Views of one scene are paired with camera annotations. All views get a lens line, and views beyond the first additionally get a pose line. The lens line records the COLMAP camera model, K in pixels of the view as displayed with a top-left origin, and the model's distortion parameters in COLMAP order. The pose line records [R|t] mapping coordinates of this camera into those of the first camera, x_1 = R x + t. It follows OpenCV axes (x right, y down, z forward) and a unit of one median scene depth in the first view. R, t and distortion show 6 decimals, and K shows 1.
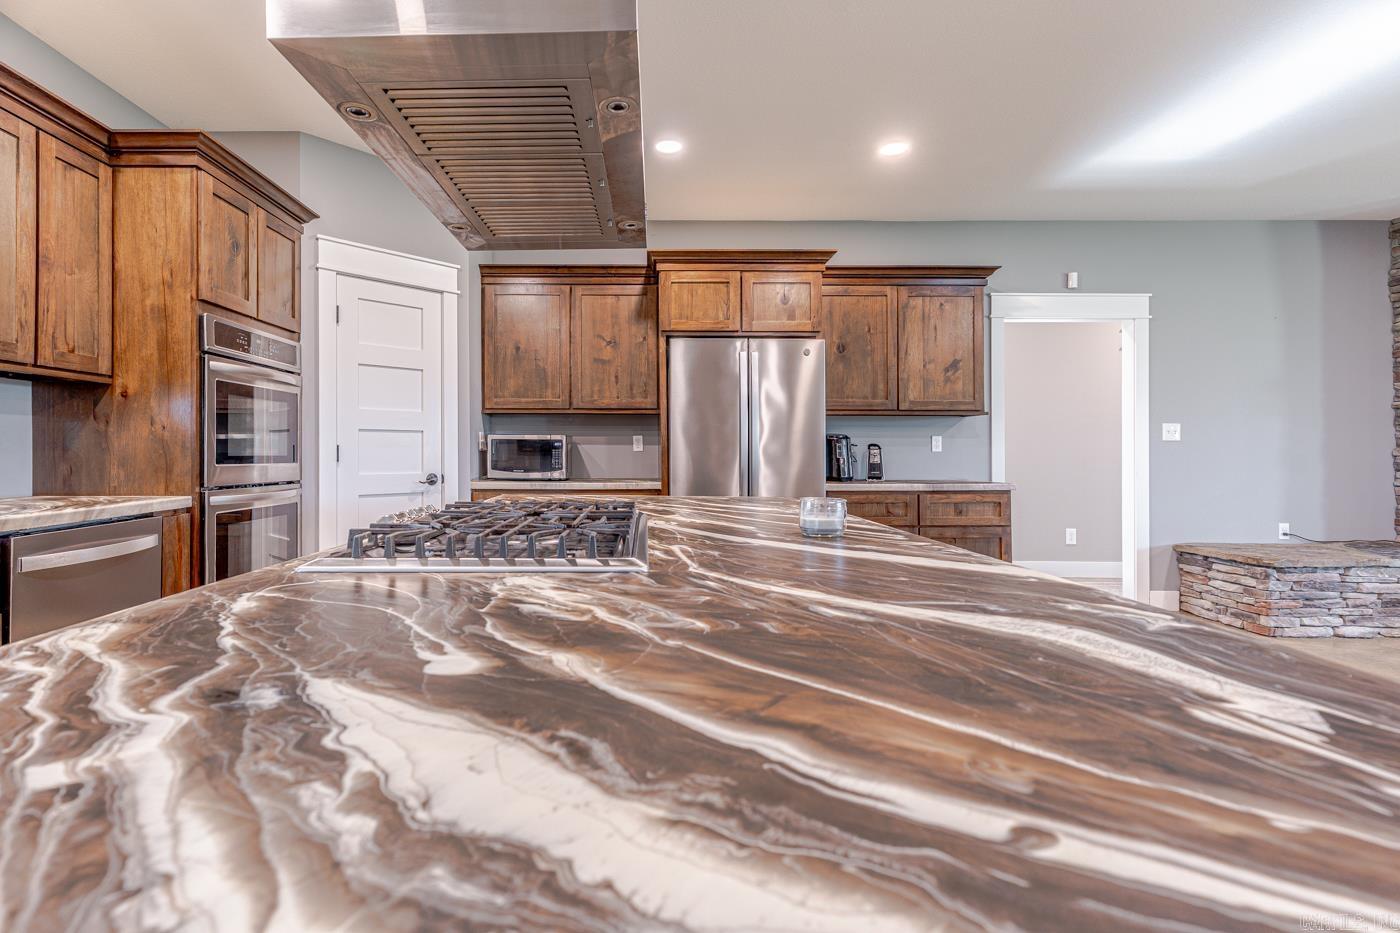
lens RADIAL K [[670.7, 0, 632.3], [0, 670.7, 448.9], [0, 0, 1]] dist [-0.000516, 0.001216]
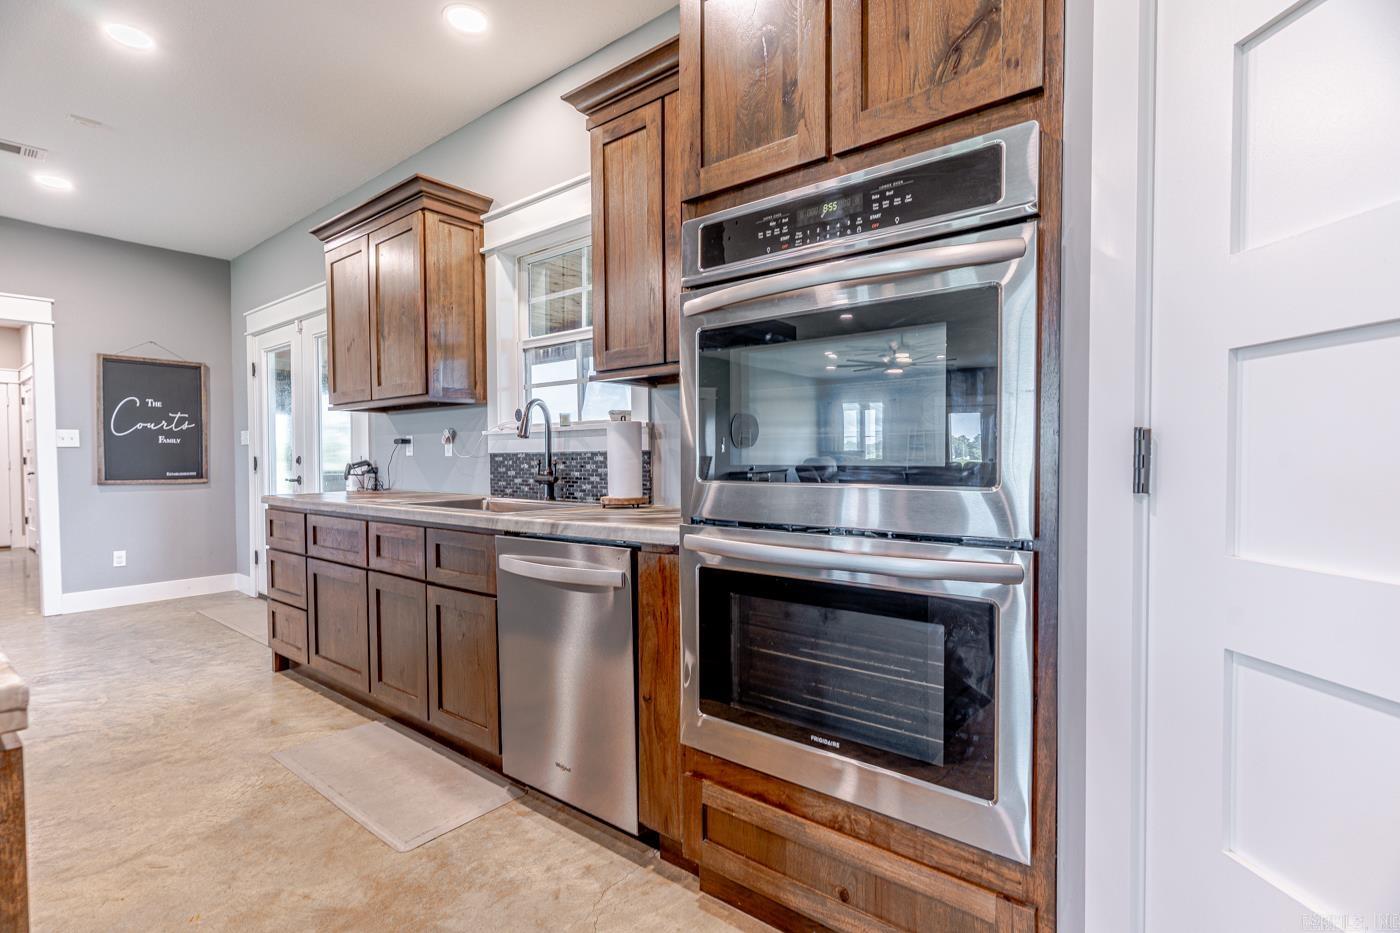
lens RADIAL K [[670.7, 0, 687.4], [0, 670.7, 476.8], [0, 0, 1]] dist [-0.000516, 0.001216]
pose [[-0.622716, 0.019521, -0.782204, -0.106169], [0.005505, 0.999773, 0.020568, 0.005520], [0.782428, 0.008502, -0.622682, 0.846158]]
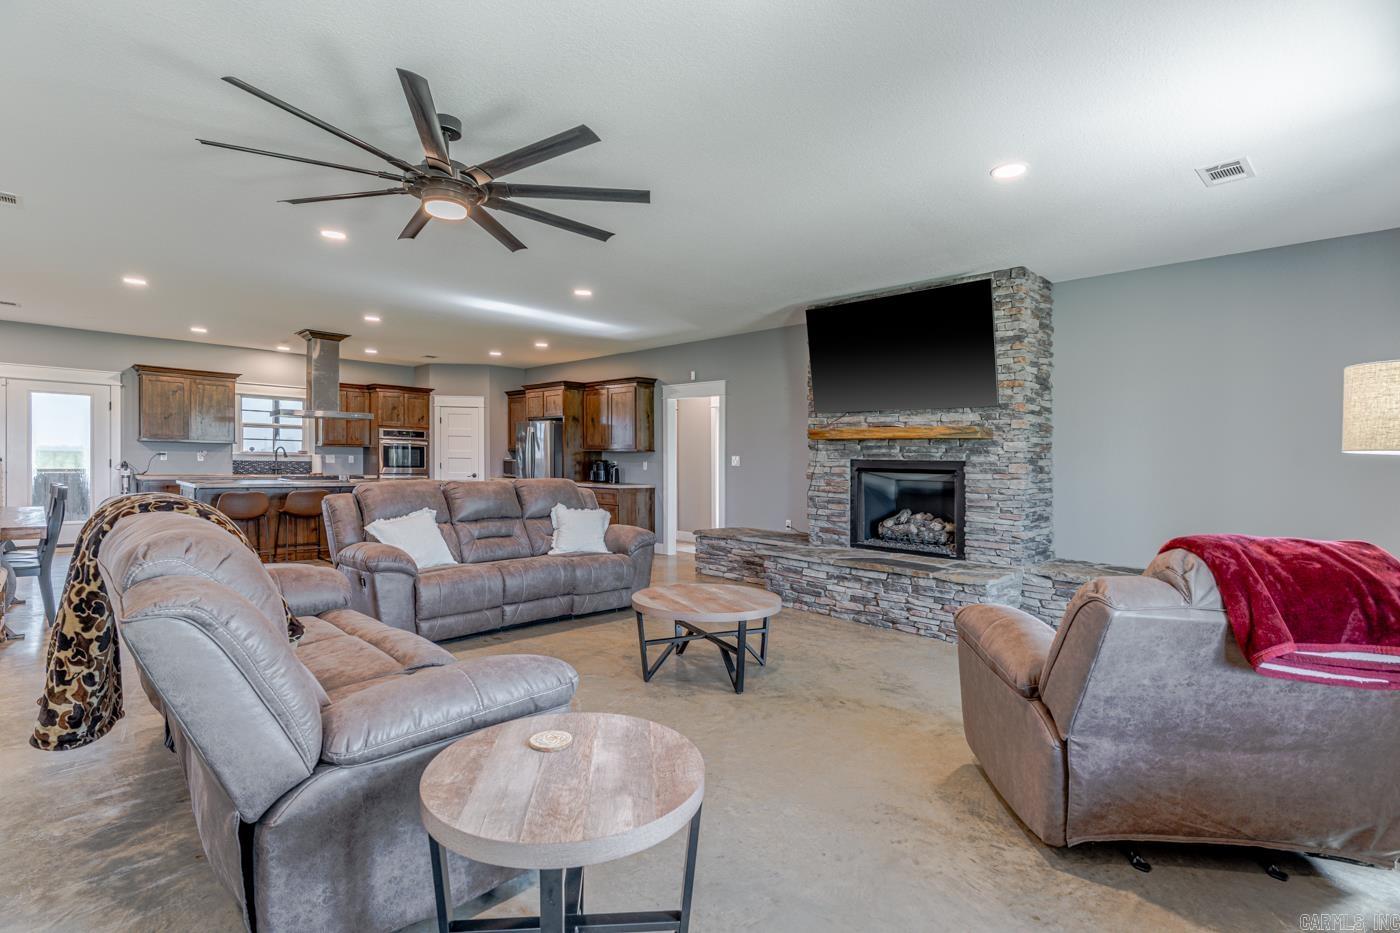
lens RADIAL K [[670.7, 0, 687.1], [0, 670.7, 476.5], [0, 0, 1]] dist [-0.000516, 0.001216]
pose [[0.708526, 0.027125, -0.705163, 2.059344], [-0.013760, 0.999602, 0.024626, -0.028434], [0.705551, -0.007746, 0.708617, -0.300300]]
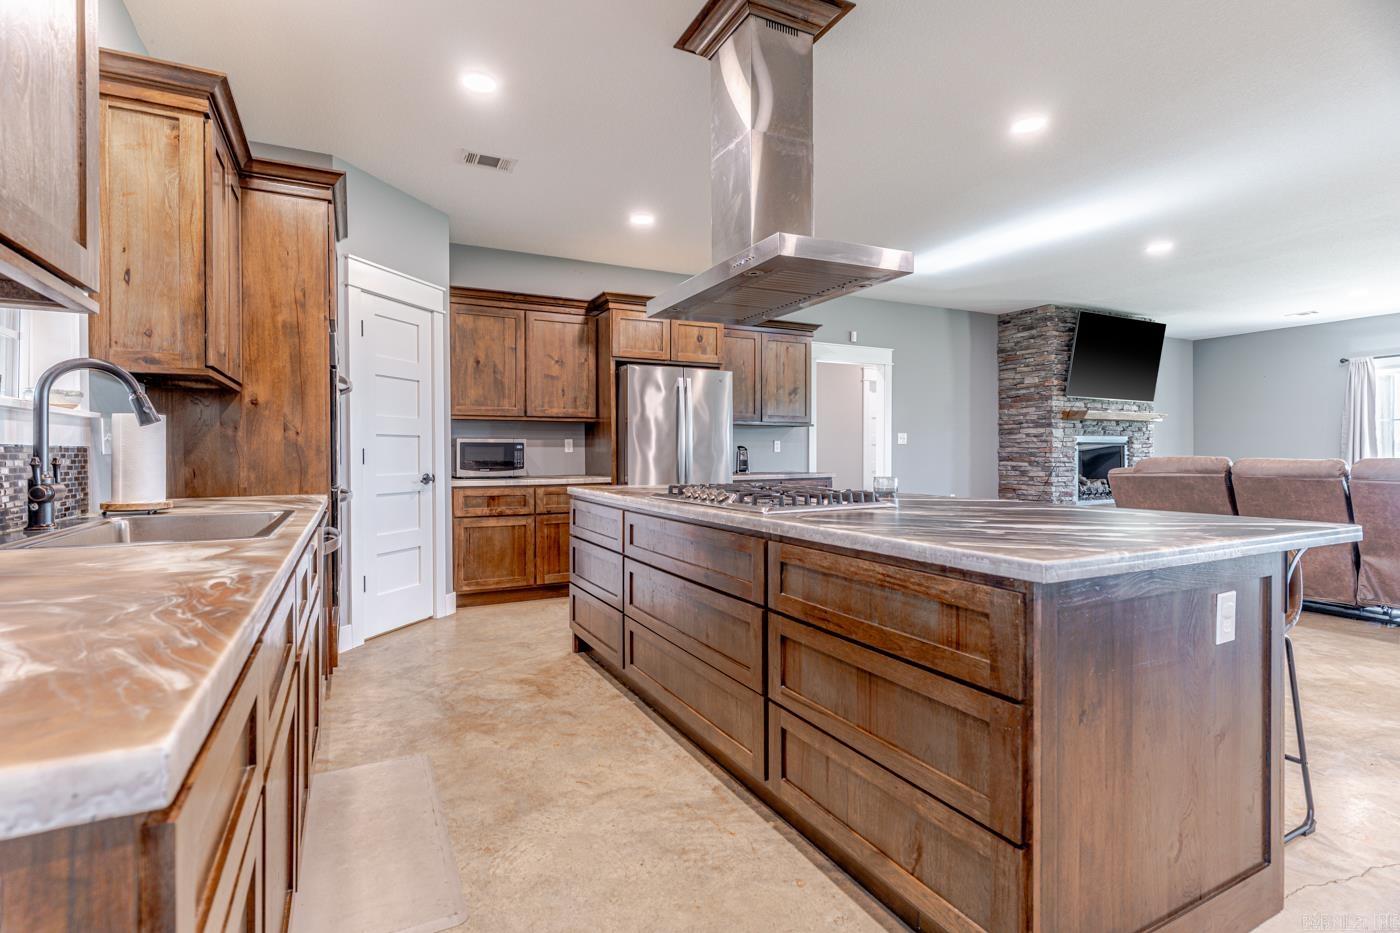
lens RADIAL K [[670.7, 0, 677.6], [0, 670.7, 451.7], [0, 0, 1]] dist [-0.000516, 0.001216]
pose [[0.893004, -0.004196, 0.450029, -0.389446], [0.002762, 0.999989, 0.003843, -0.002451], [-0.450040, -0.002189, 0.893006, -0.163665]]
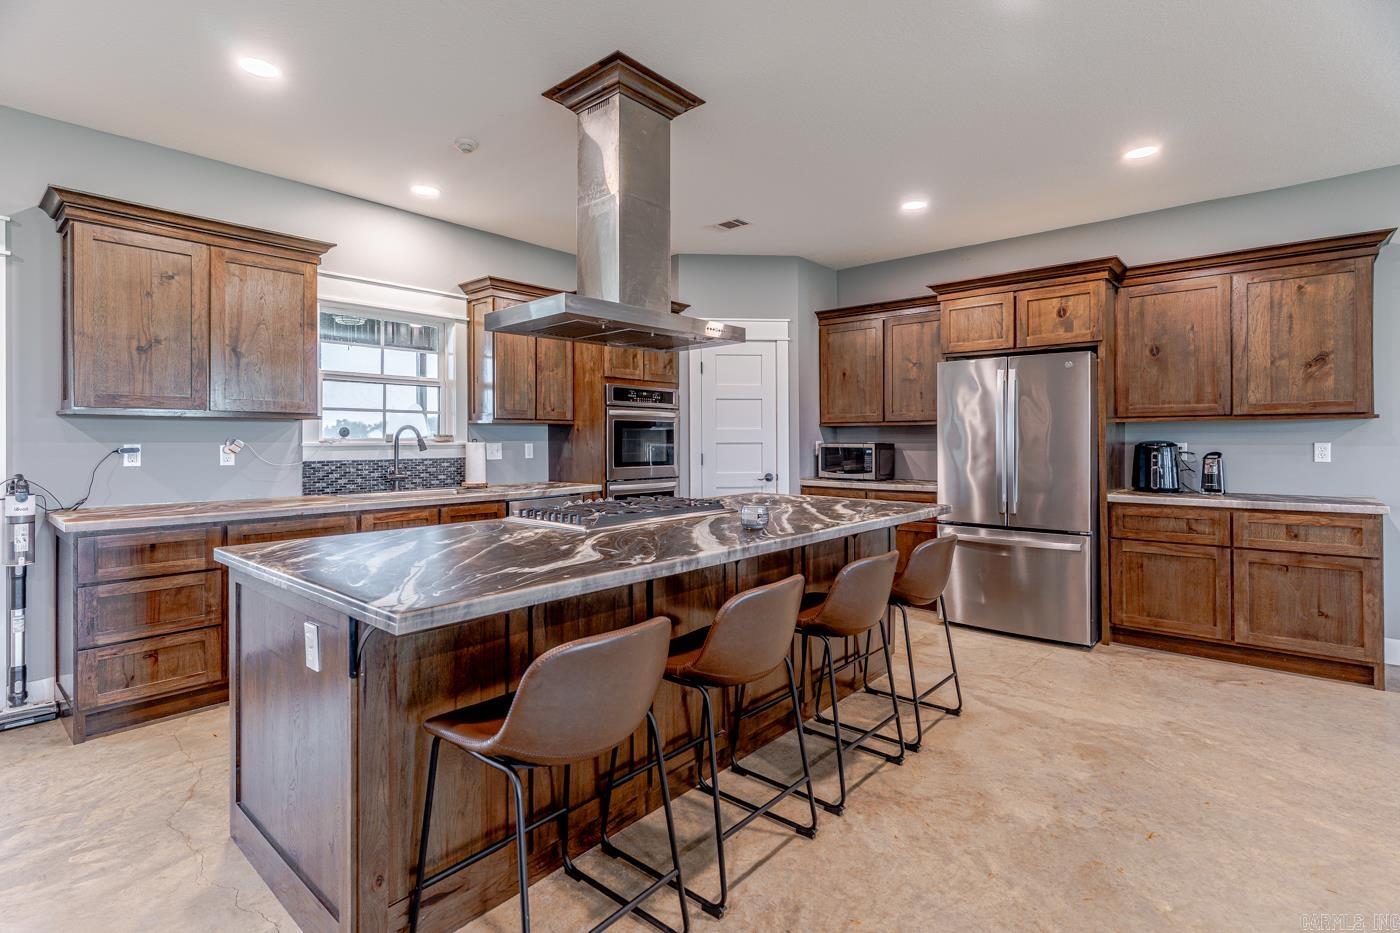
lens RADIAL K [[670.7, 0, 688.8], [0, 670.7, 442.6], [0, 0, 1]] dist [-0.000516, 0.001216]
pose [[0.757509, -0.002484, -0.652820, 0.436728], [0.007670, 0.999958, 0.005095, -0.032037], [0.652780, -0.008867, 0.757496, -0.139019]]
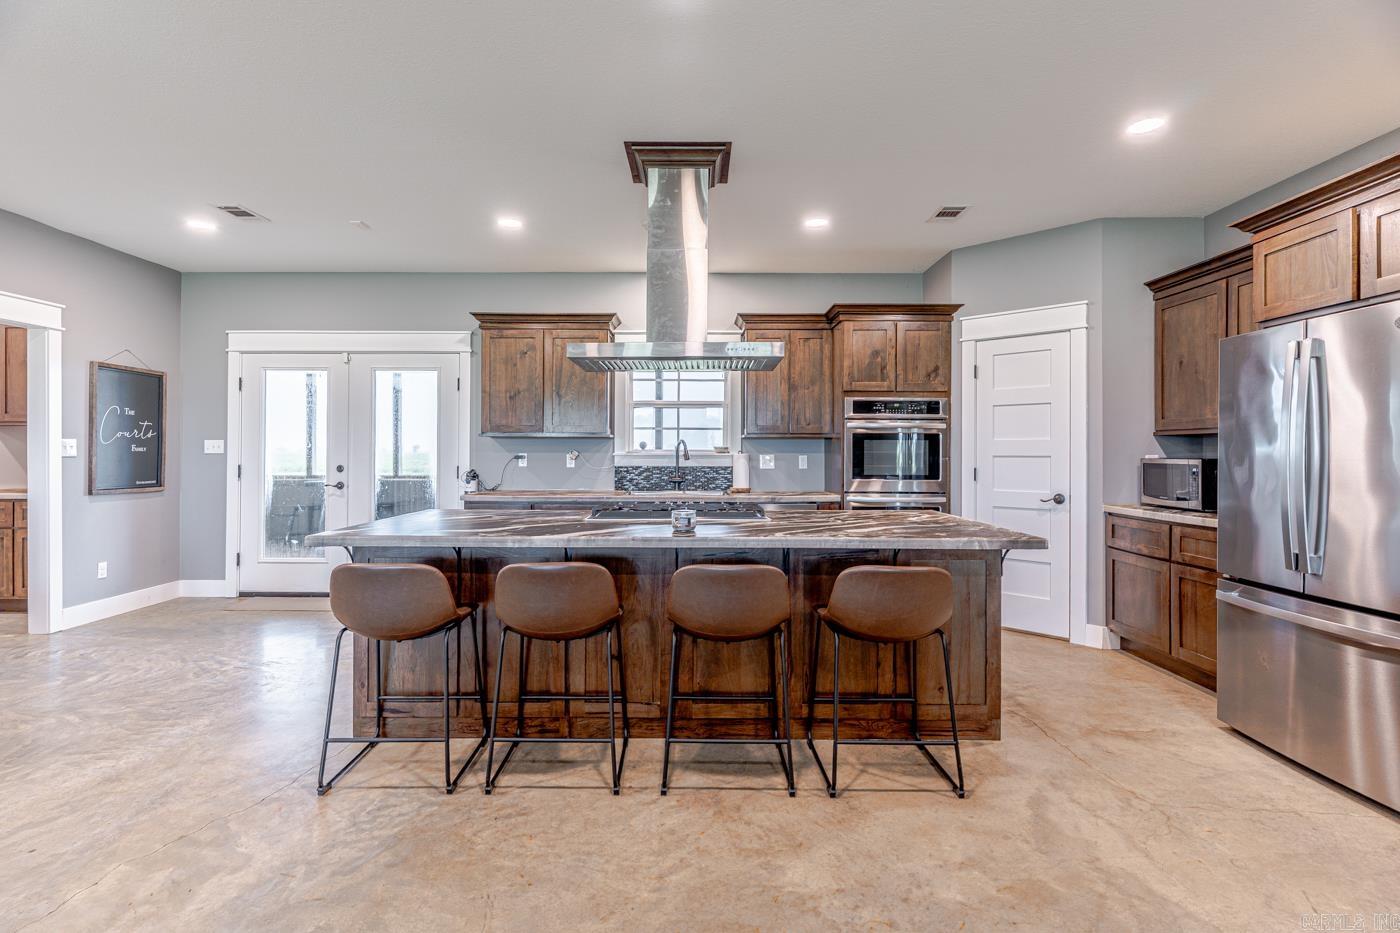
lens RADIAL K [[670.7, 0, 685.4], [0, 670.7, 453.0], [0, 0, 1]] dist [-0.000516, 0.001216]
pose [[0.007350, -0.003386, -0.999967, 0.748356], [0.001746, 0.999993, -0.003373, -0.027233], [0.999971, -0.001721, 0.007356, 0.335311]]
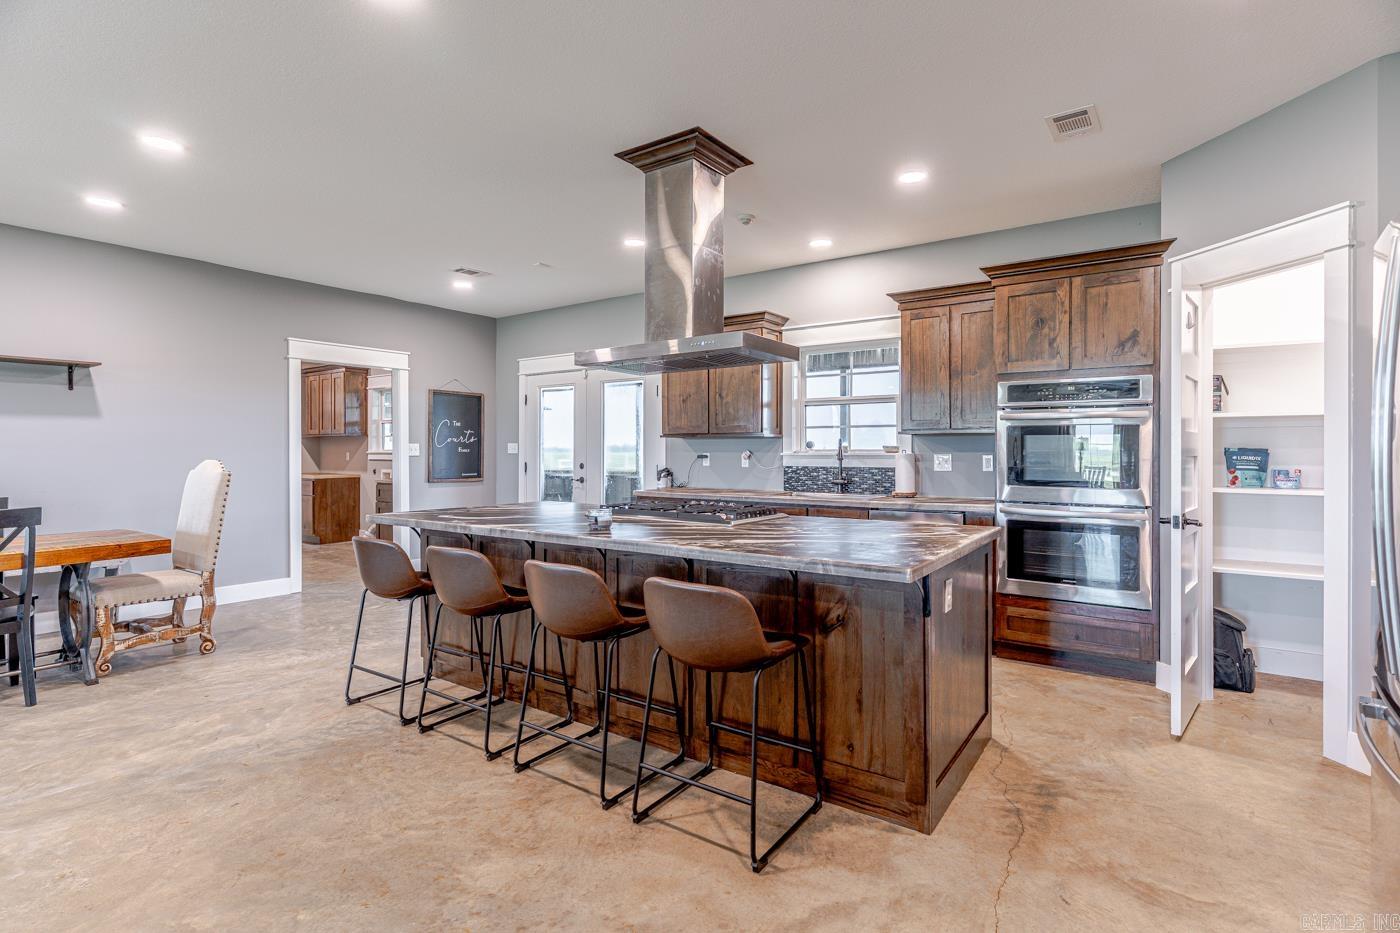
lens RADIAL K [[670.7, 0, 699.2], [0, 670.7, 457.7], [0, 0, 1]] dist [-0.000516, 0.001216]
pose [[-0.560215, 0.003995, -0.828338, 0.593077], [0.001819, 0.999992, 0.003592, -0.027073], [0.828346, 0.000506, -0.560217, 0.790663]]
